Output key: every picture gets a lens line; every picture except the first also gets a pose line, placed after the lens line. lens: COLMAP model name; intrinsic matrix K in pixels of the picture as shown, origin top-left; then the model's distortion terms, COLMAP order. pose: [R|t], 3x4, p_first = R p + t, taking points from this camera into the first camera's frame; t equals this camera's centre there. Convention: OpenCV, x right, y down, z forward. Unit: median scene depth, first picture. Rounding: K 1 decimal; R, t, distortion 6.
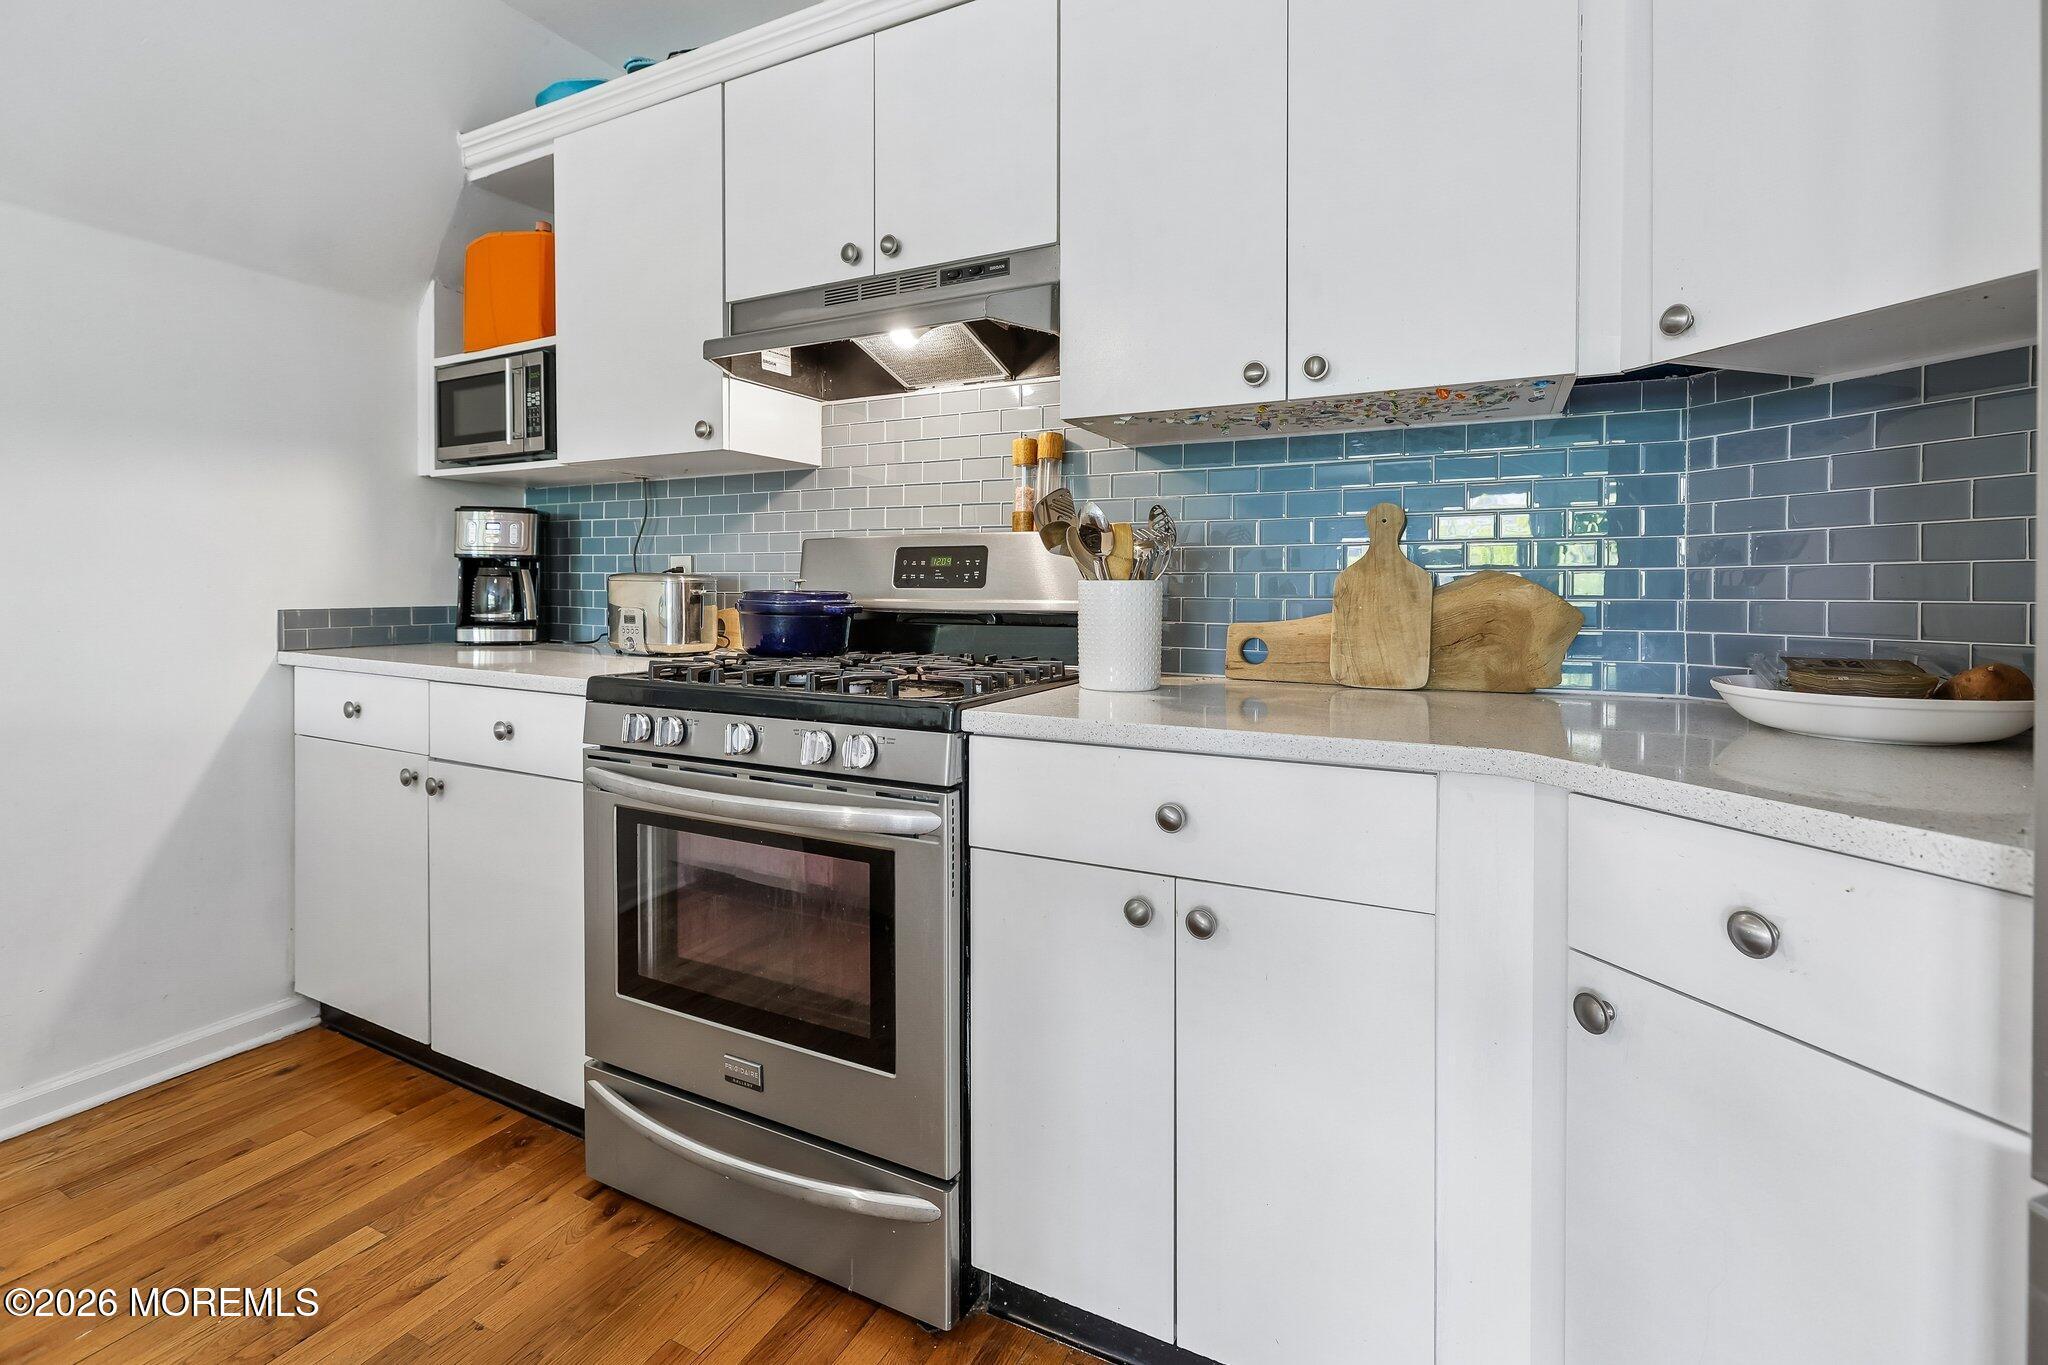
lens RADIAL K [[923.3, 0, 991.1], [0, 923.3, 598.8], [0, 0, 1]] dist [-0.007212, 0.003356]
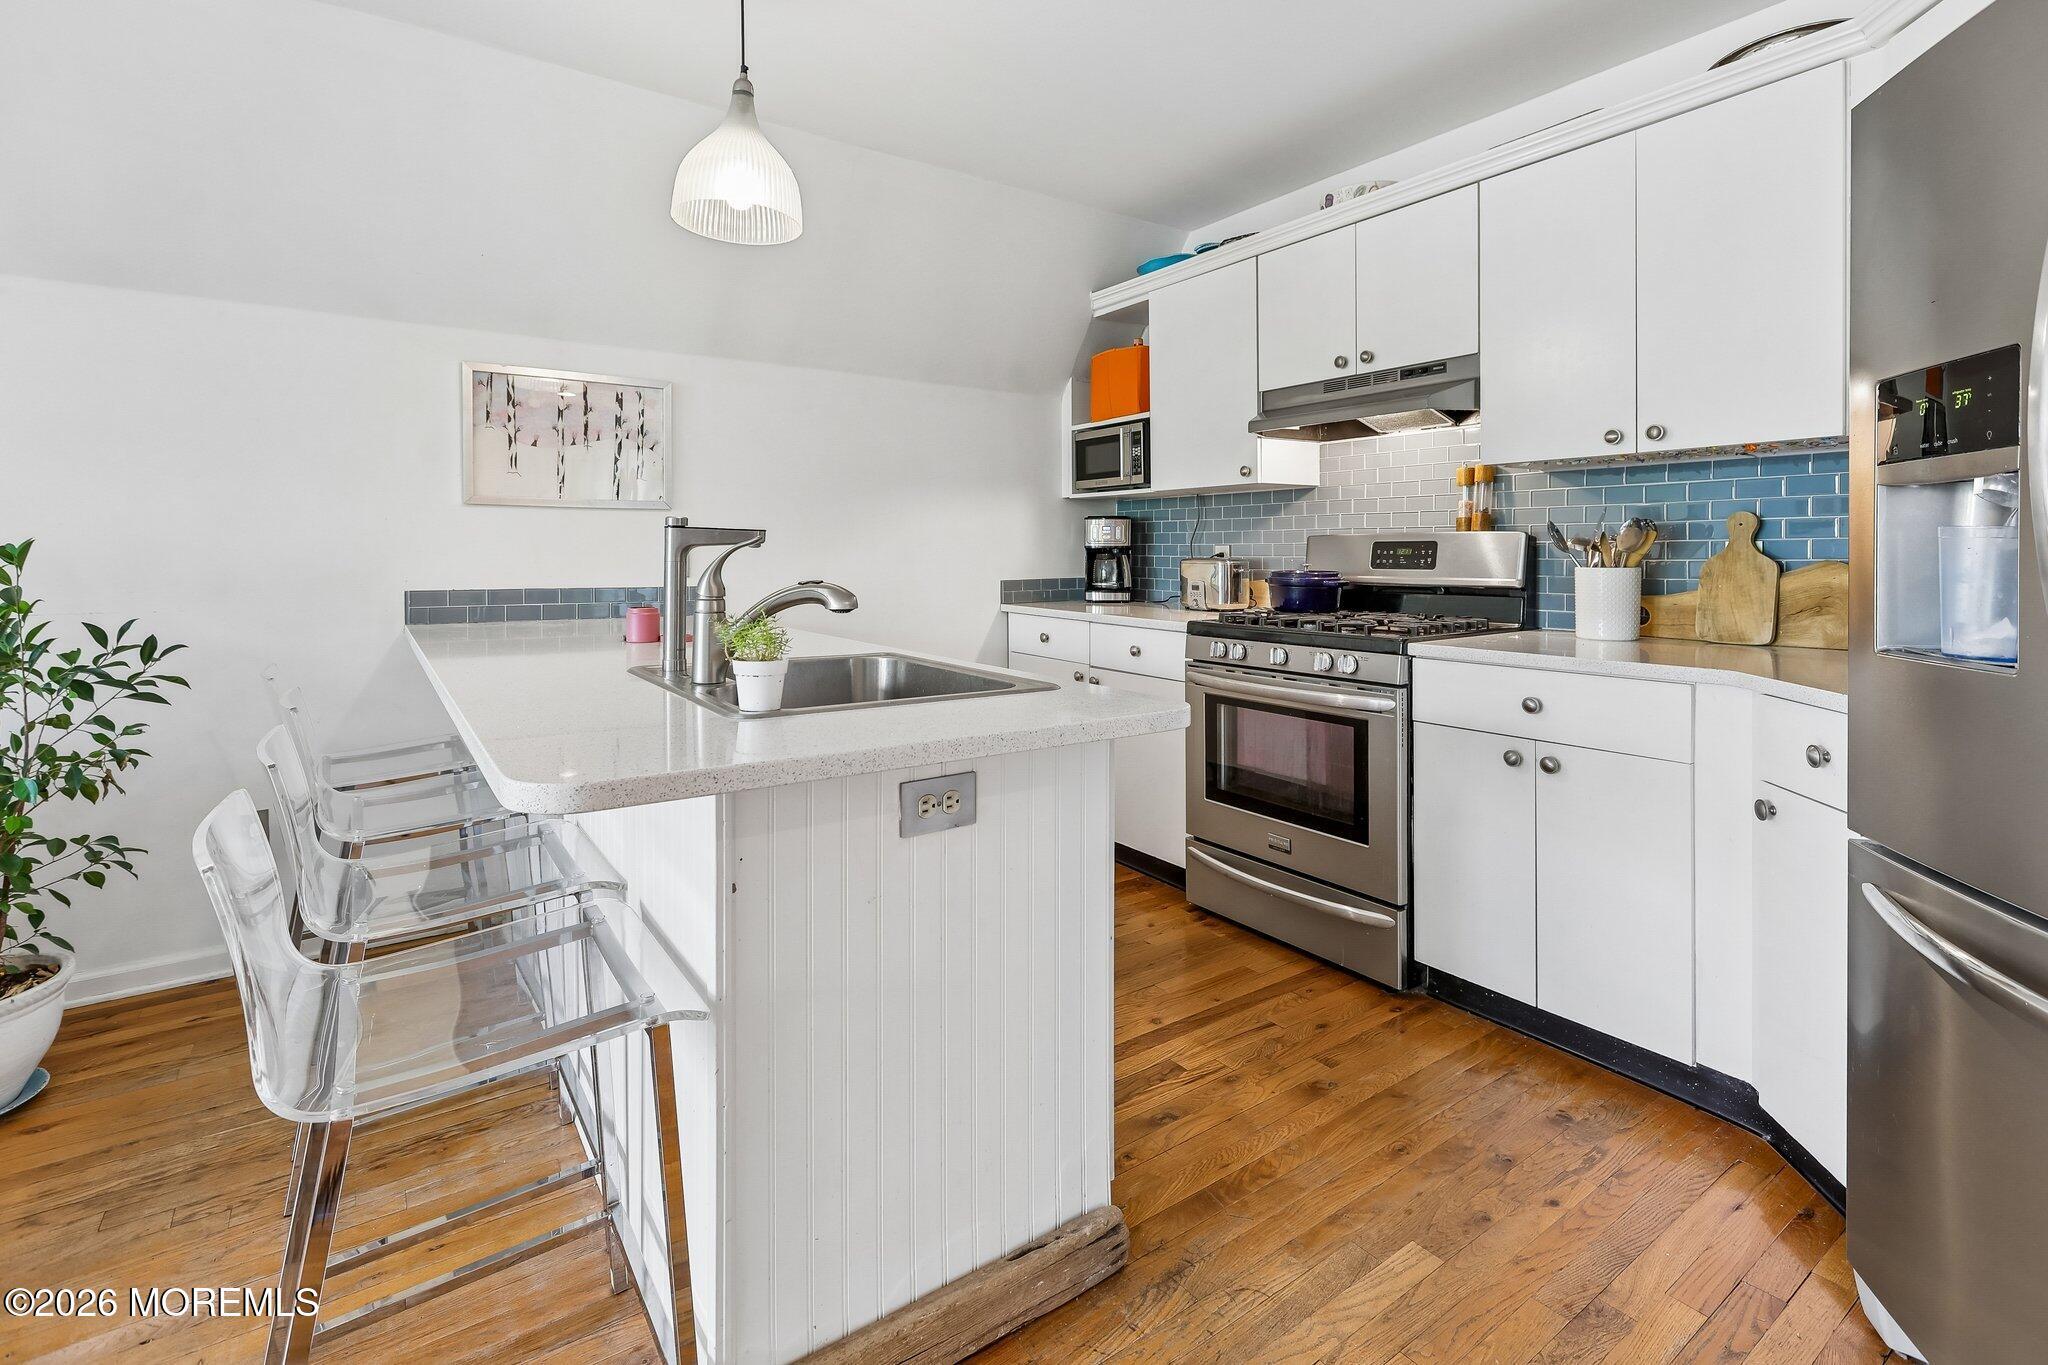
lens RADIAL K [[923.3, 0, 1018.8], [0, 923.3, 567.7], [0, 0, 1]] dist [-0.007212, 0.003356]
pose [[0.886695, -0.000446, -0.462355, 0.090837], [0.003721, 0.999974, 0.006172, -0.027843], [0.462340, -0.007193, 0.886673, -0.670163]]
